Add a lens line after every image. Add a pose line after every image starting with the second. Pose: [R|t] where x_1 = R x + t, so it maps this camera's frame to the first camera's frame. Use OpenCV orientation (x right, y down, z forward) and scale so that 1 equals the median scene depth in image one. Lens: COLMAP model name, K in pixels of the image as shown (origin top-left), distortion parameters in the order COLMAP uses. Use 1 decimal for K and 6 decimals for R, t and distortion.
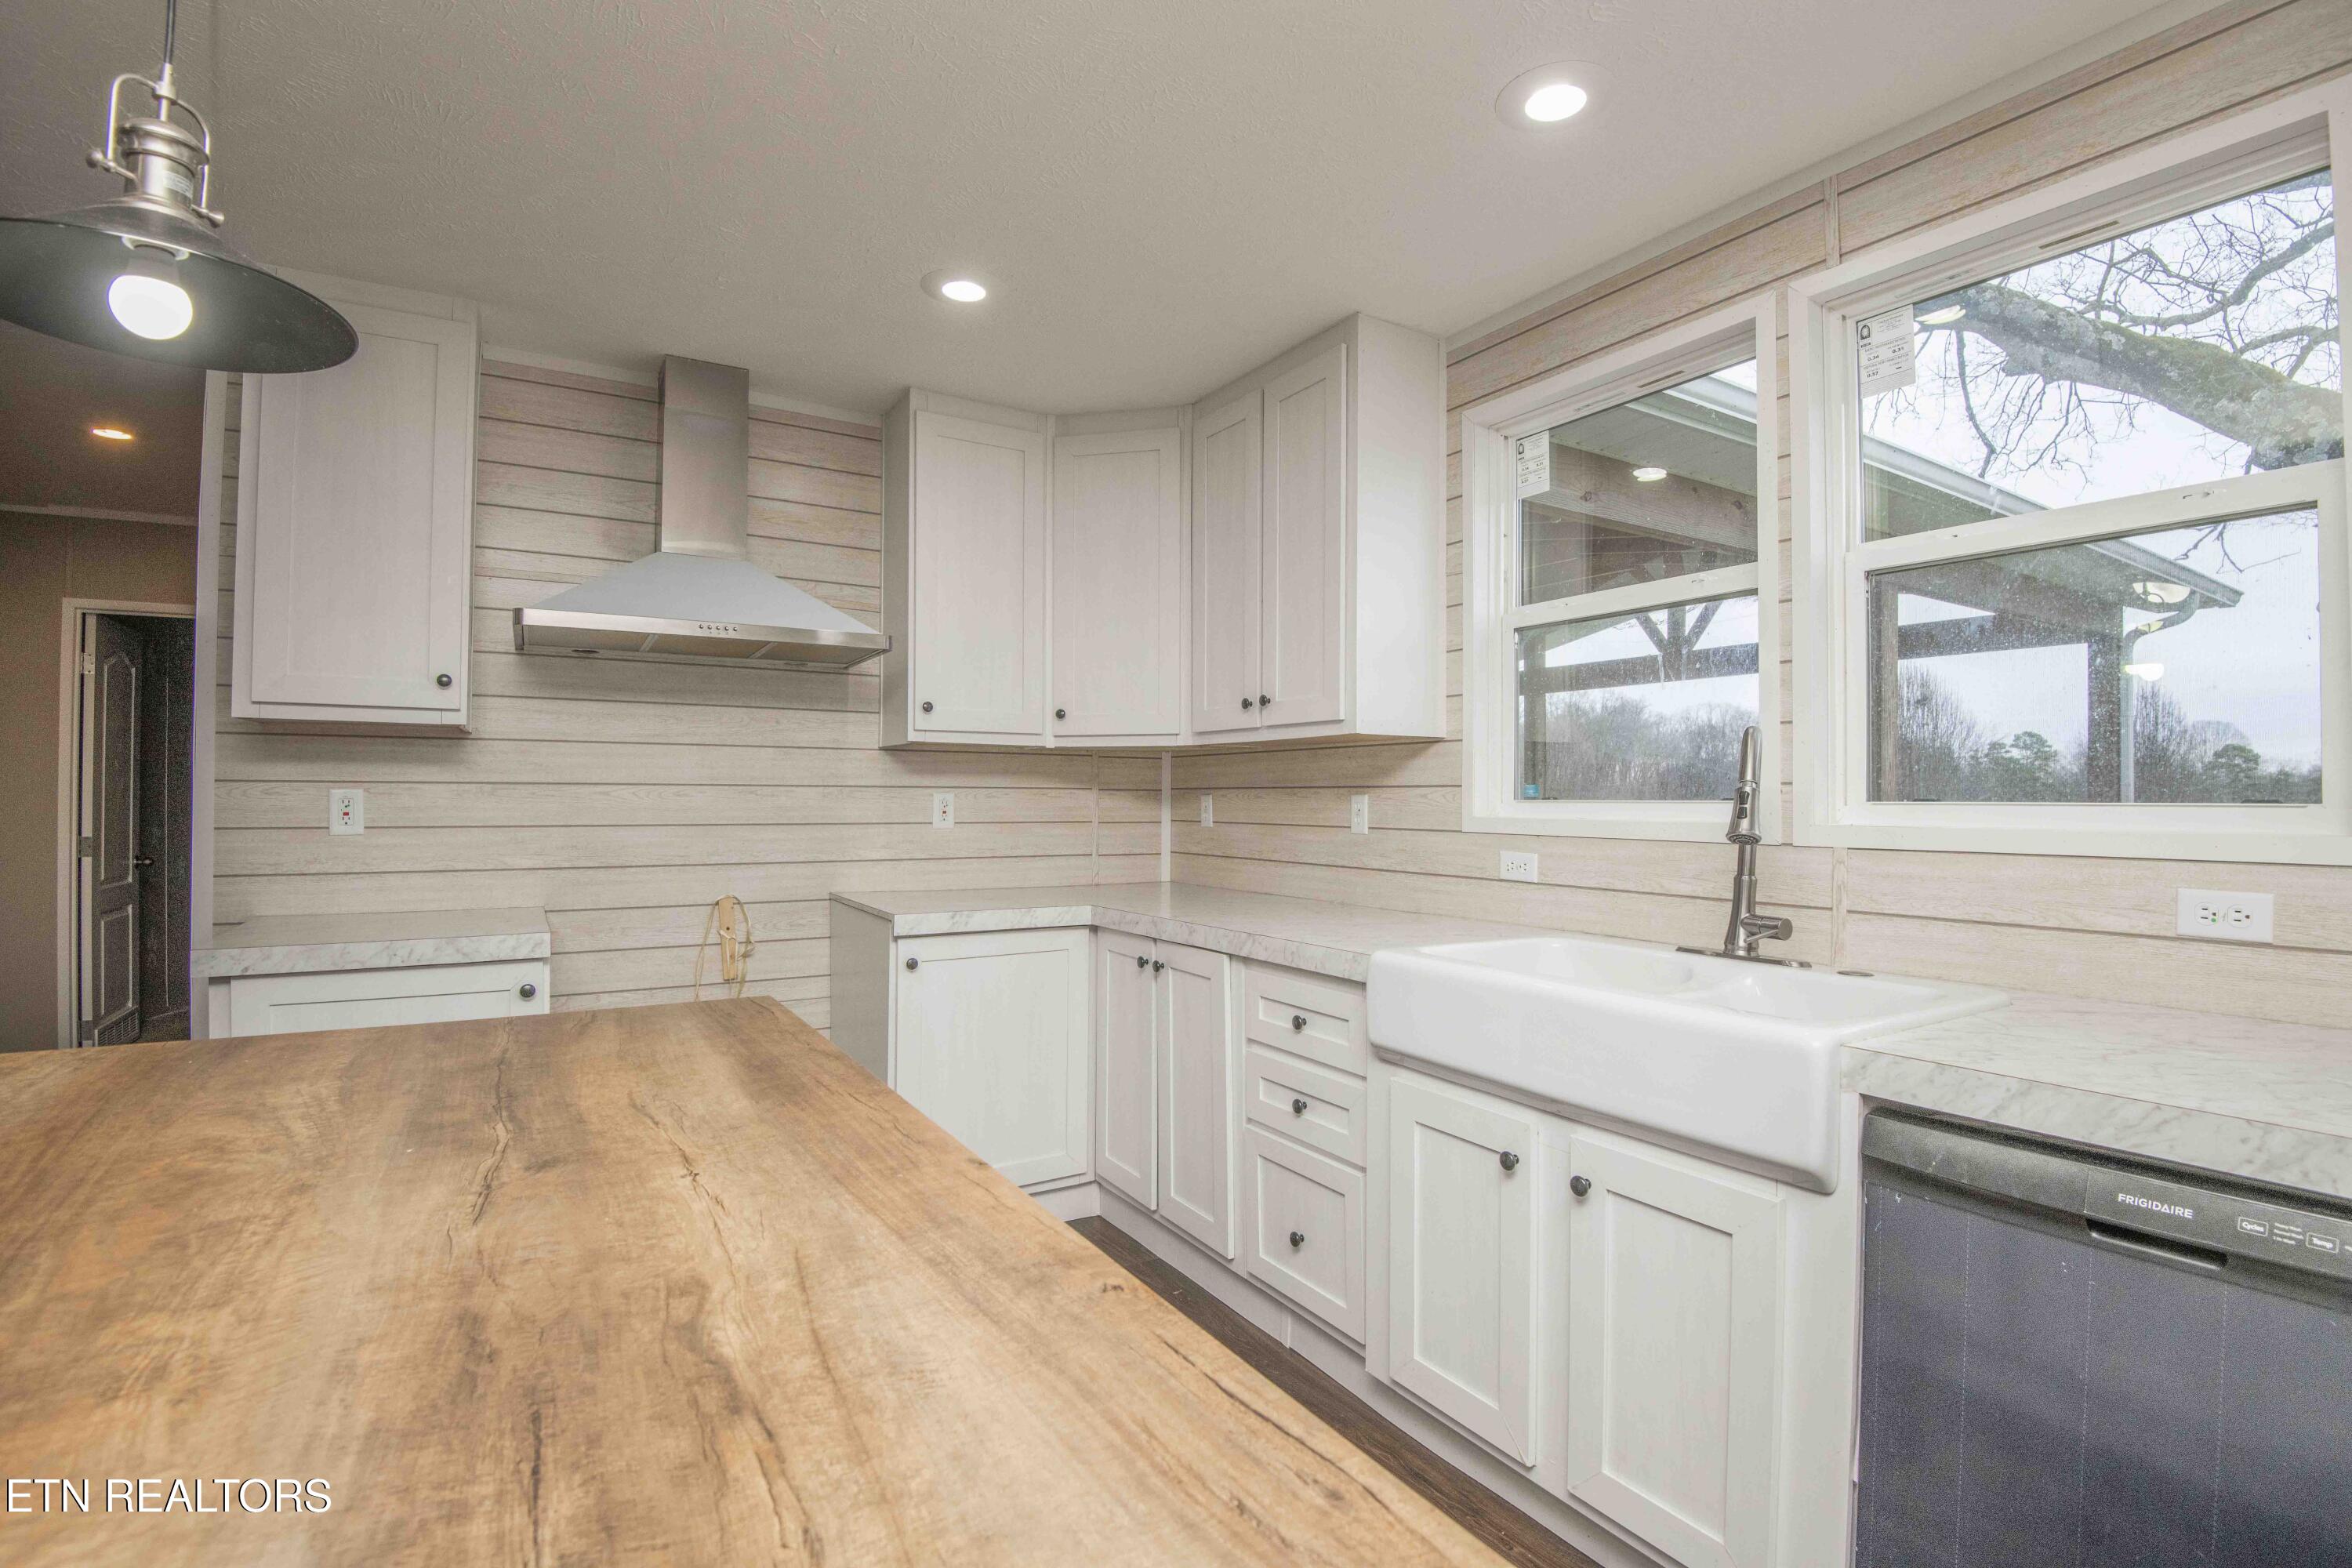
lens RADIAL K [[1091.2, 0, 1182.3], [0, 1091.2, 786.5], [0, 0, 1]] dist [-0.003357, -0.027765]
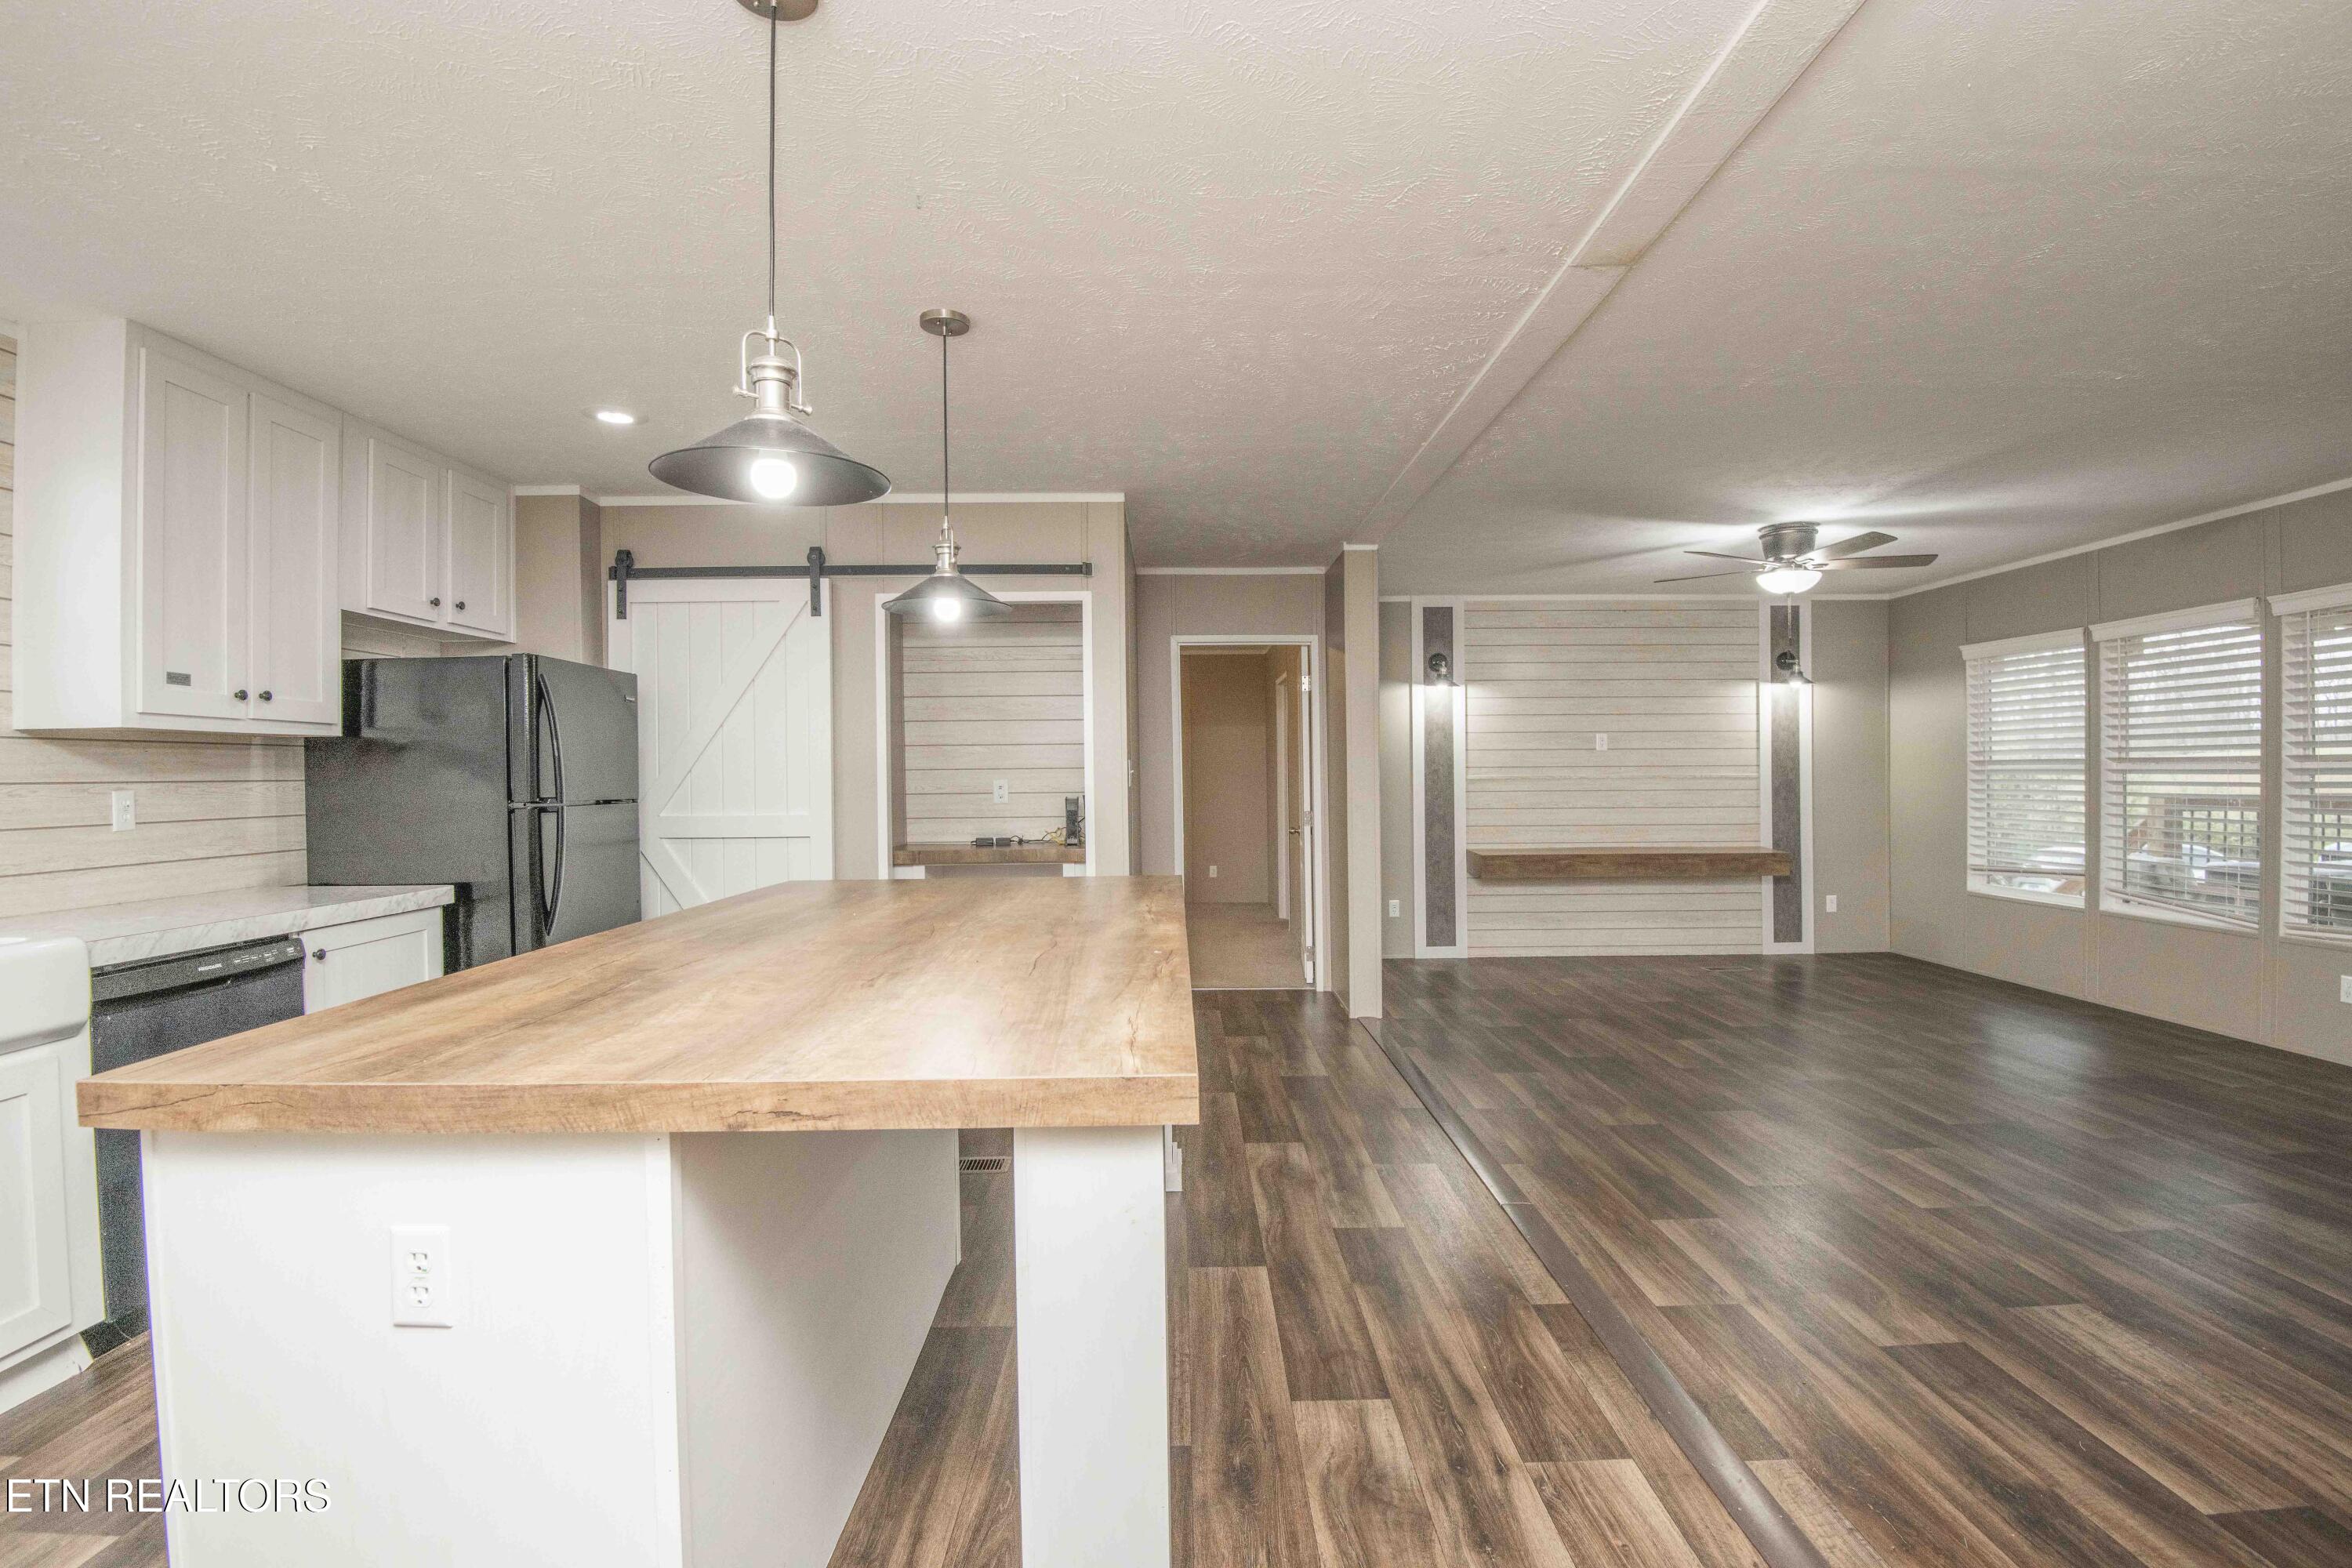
lens RADIAL K [[1088.4, 0, 1184.6], [0, 1088.4, 790.5], [0, 0, 1]] dist [-0.002408, -0.026229]
pose [[-0.857096, -0.001554, 0.515155, -0.805822], [0.004538, 0.999934, 0.010567, -0.002838], [-0.515137, 0.011394, -0.857032, 0.724682]]
